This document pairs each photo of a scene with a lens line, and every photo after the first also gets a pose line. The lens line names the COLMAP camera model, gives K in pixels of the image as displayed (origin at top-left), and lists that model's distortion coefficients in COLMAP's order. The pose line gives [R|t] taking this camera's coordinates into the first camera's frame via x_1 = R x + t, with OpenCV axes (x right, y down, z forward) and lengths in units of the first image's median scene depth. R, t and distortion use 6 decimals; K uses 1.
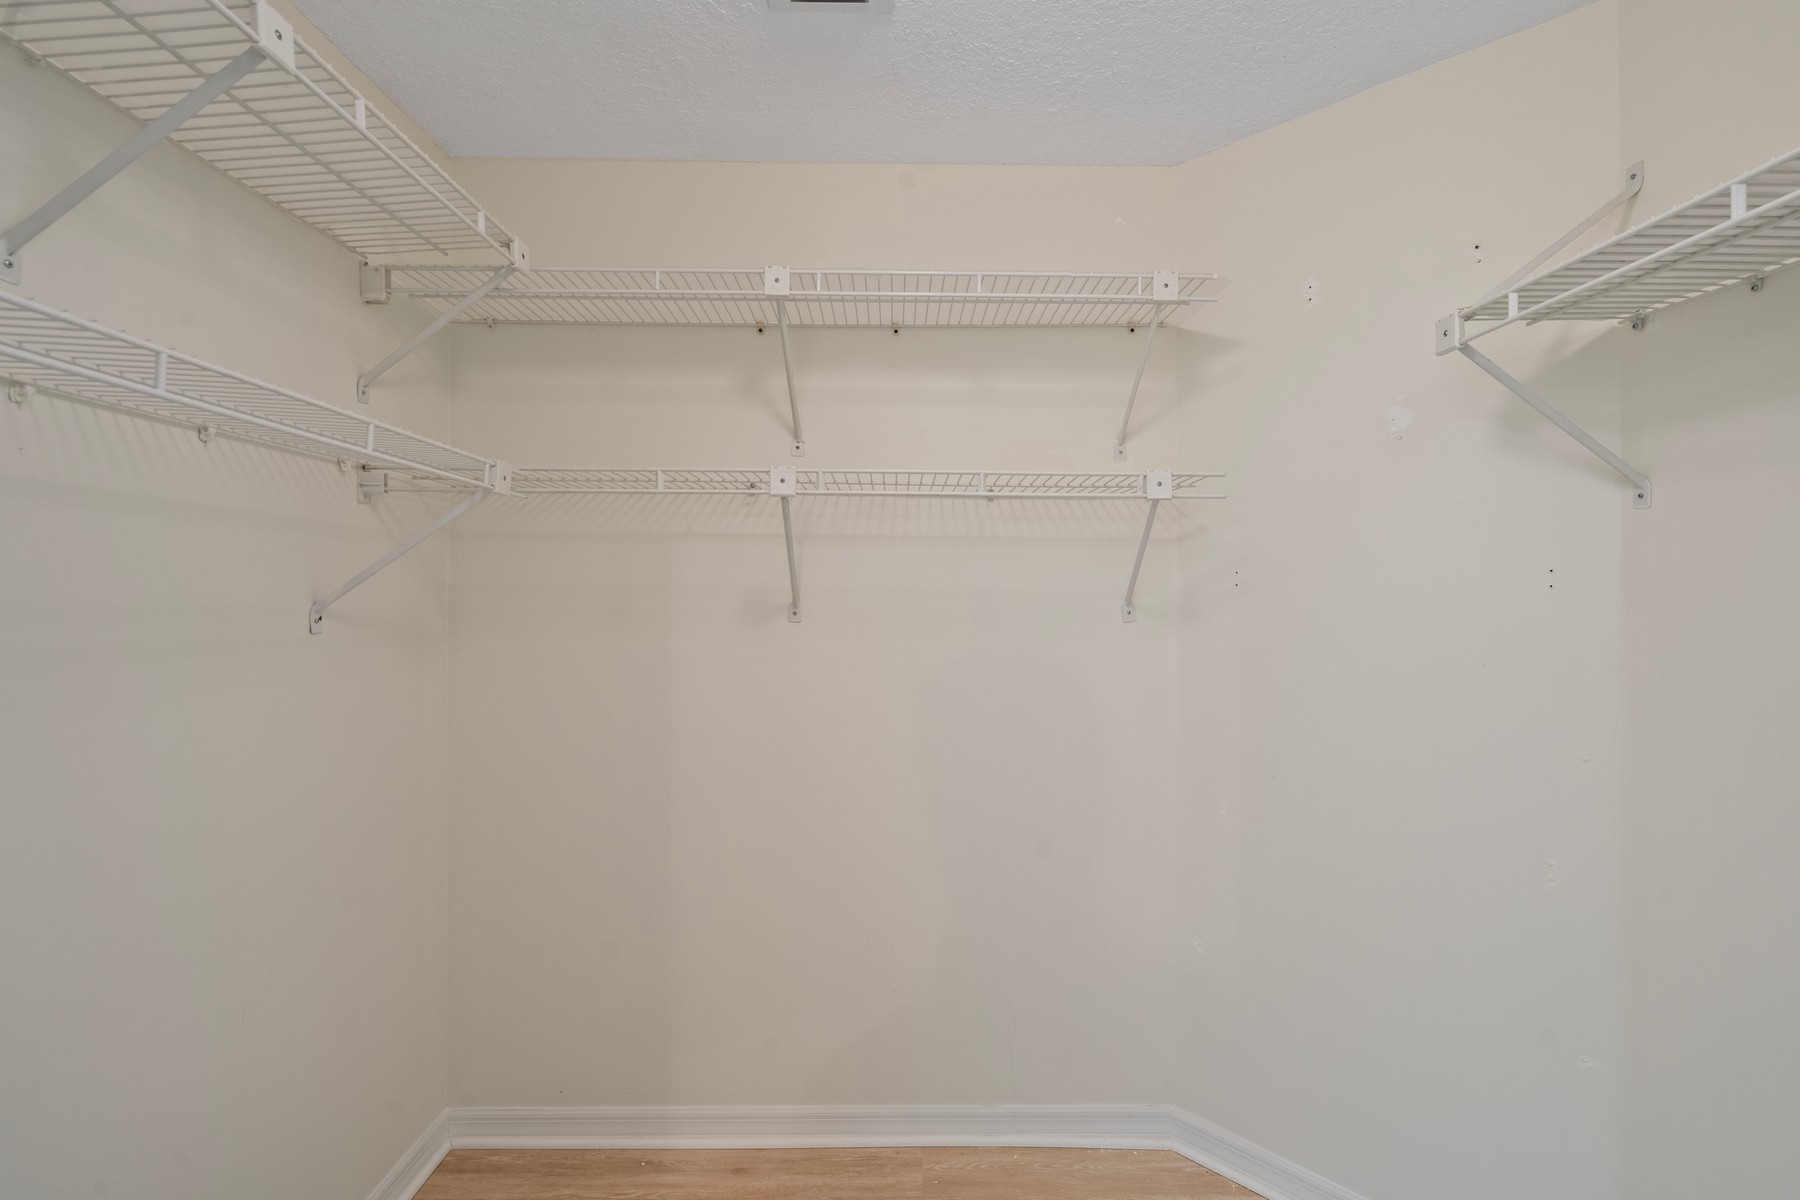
lens RADIAL K [[818.0, 0, 865.6], [0, 818.0, 596.5], [0, 0, 1]] dist [-0.005316, 0.003166]
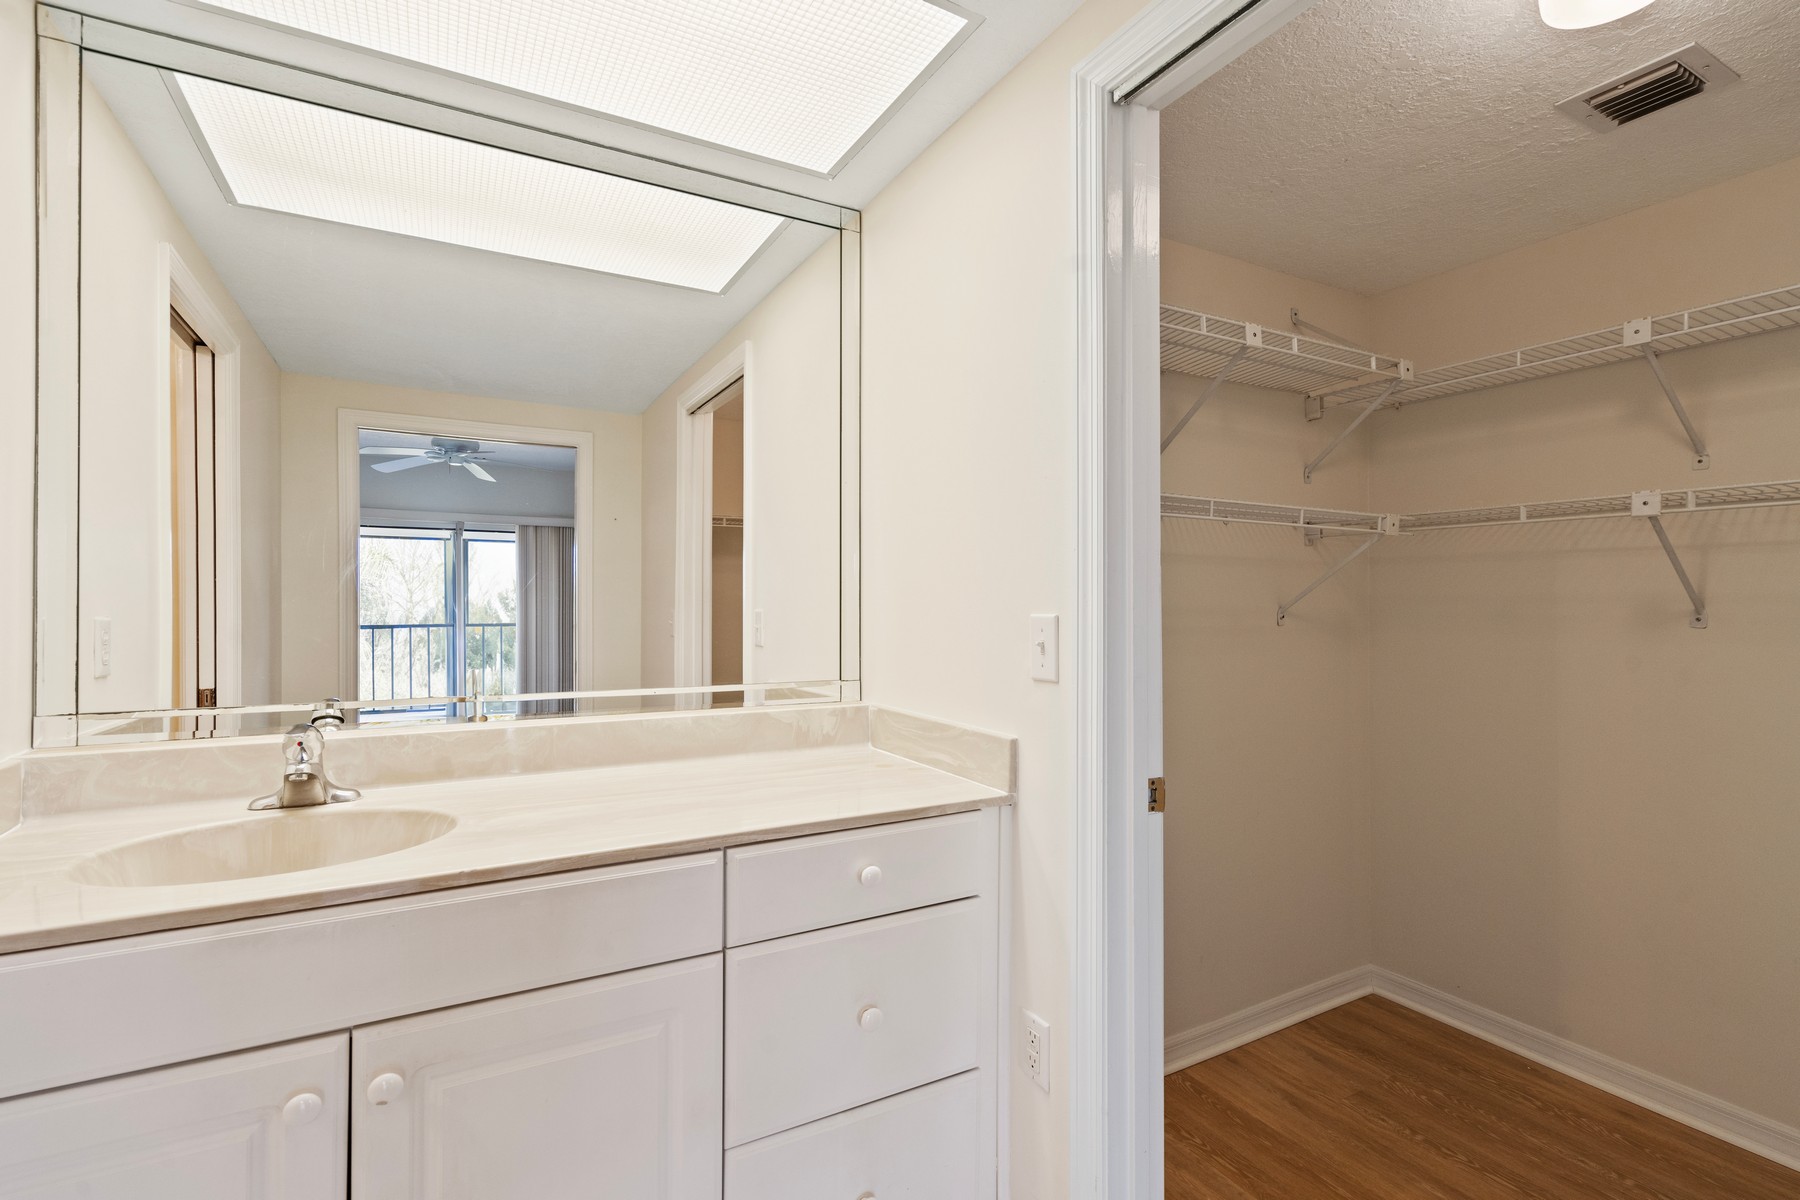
lens RADIAL K [[818.0, 0, 899.2], [0, 818.0, 597.4], [0, 0, 1]] dist [-0.005316, 0.003166]
pose [[0.488364, -0.006906, -0.872613, 0.389909], [0.002609, 0.999976, -0.006454, -0.004265], [0.872636, 0.000876, 0.488370, -0.482699]]
